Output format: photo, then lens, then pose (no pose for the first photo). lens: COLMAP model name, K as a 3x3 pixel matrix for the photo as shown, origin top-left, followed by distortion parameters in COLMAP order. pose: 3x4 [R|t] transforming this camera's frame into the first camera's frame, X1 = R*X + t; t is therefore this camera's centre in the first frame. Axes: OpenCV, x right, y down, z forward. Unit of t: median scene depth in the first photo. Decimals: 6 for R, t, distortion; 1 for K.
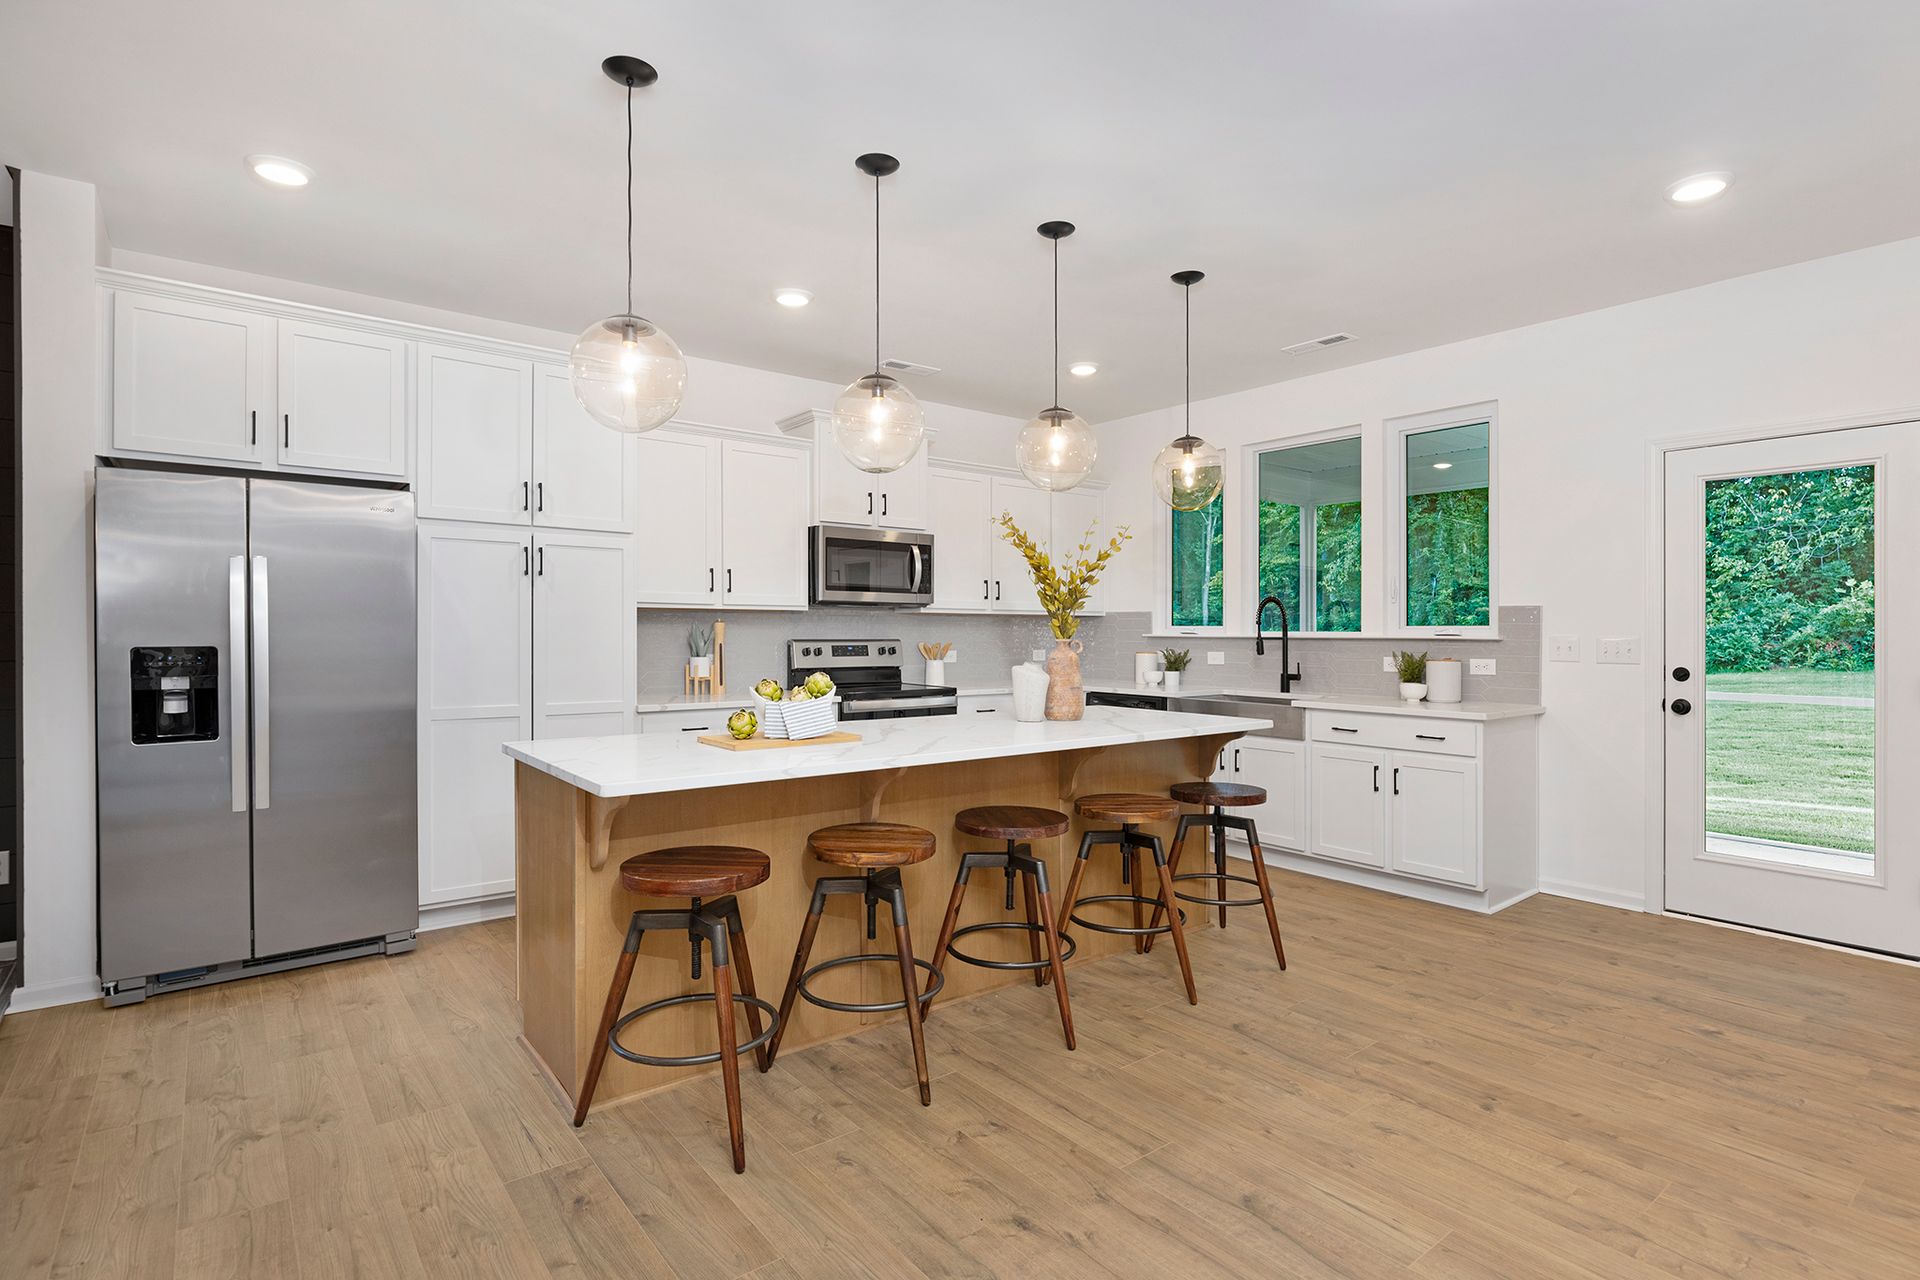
lens RADIAL K [[943.8, 0, 953.0], [0, 943.8, 642.1], [0, 0, 1]] dist [-0.008018, -0.000102]
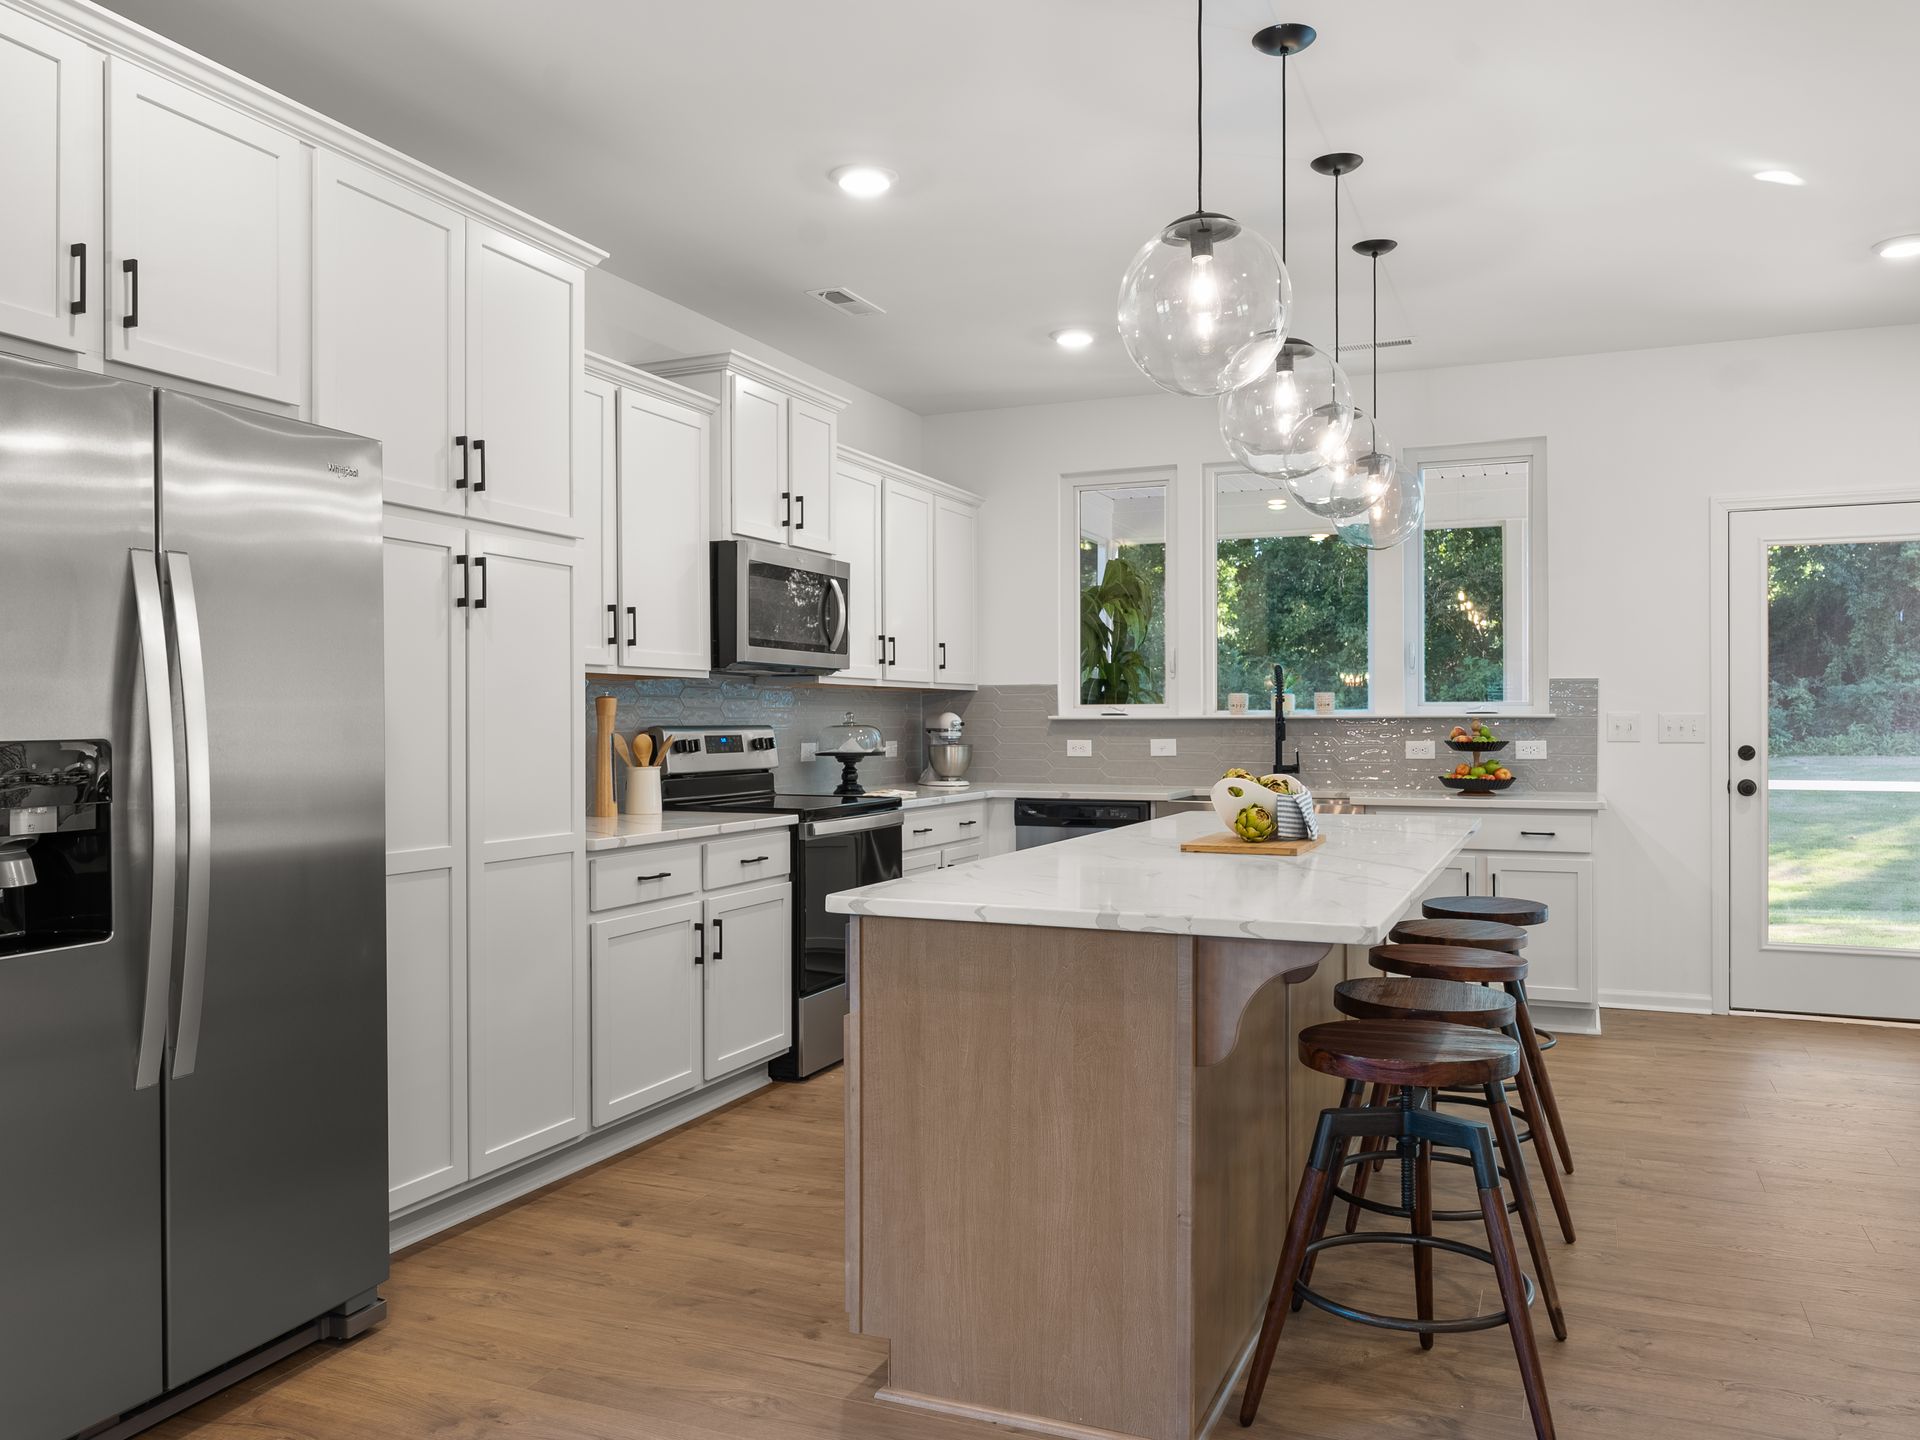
lens RADIAL K [[1440.6, 0, 967.5], [0, 1440.6, 724.7], [0, 0, 1]] dist [-0.009945, 0.011033]
pose [[0.874264, -0.007553, 0.485391, -0.472977], [0.011168, 0.999927, -0.004555, 0.003217], [-0.485321, 0.009404, 0.874285, 0.101525]]
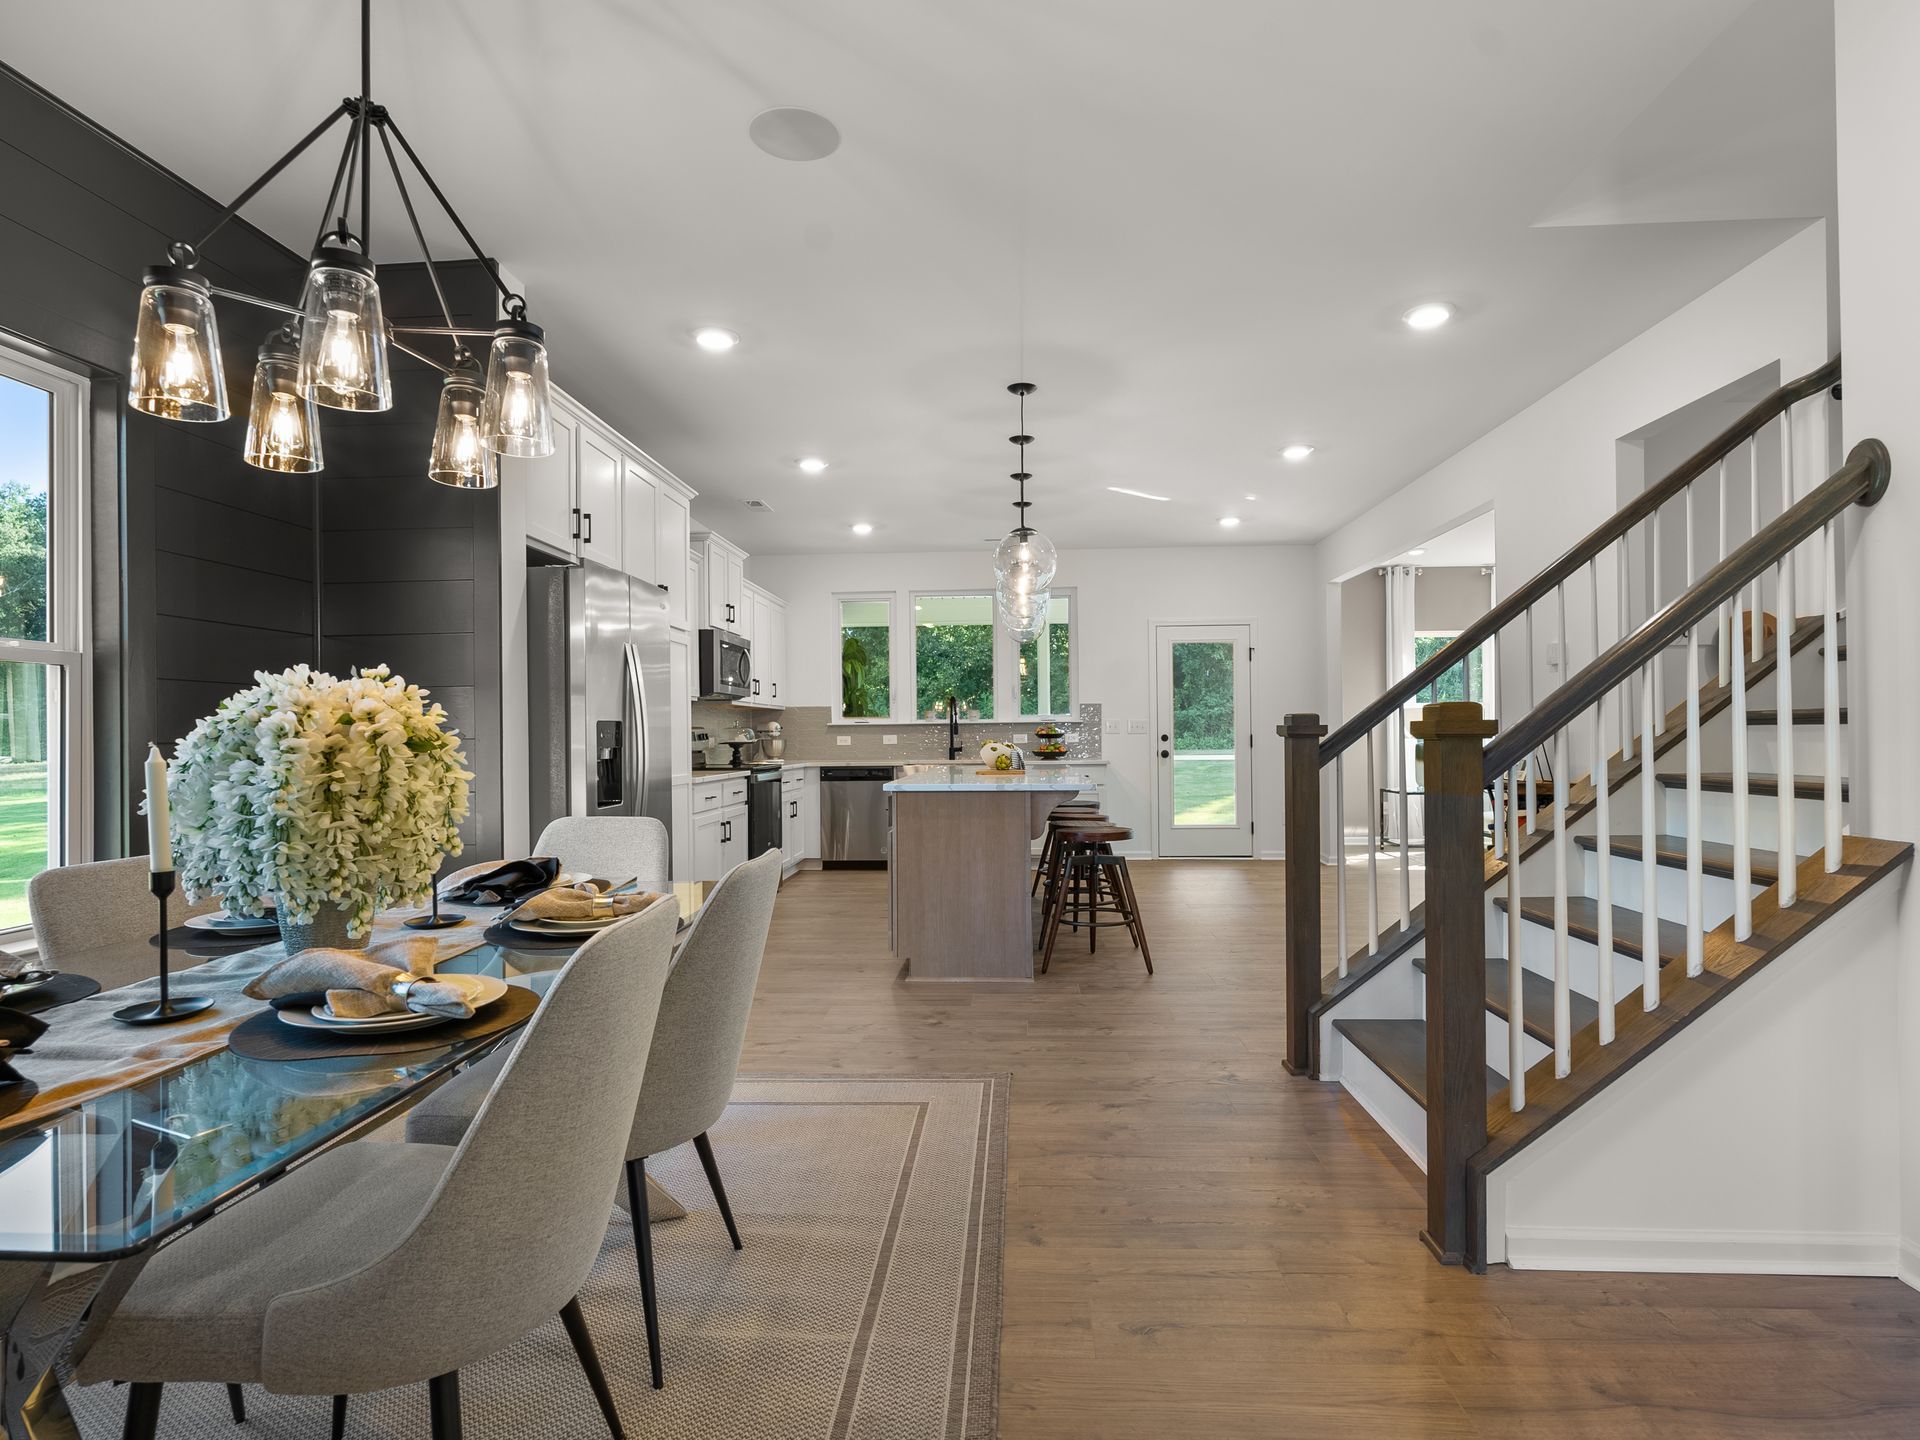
lens RADIAL K [[991.9, 0, 971.3], [0, 991.9, 729.8], [0, 0, 1]] dist [0.000868, -0.000002]
pose [[0.655270, -0.006908, 0.755363, -0.885926], [0.020707, 0.999747, -0.008820, 0.021208], [-0.755111, 0.021421, 0.655247, -0.068293]]
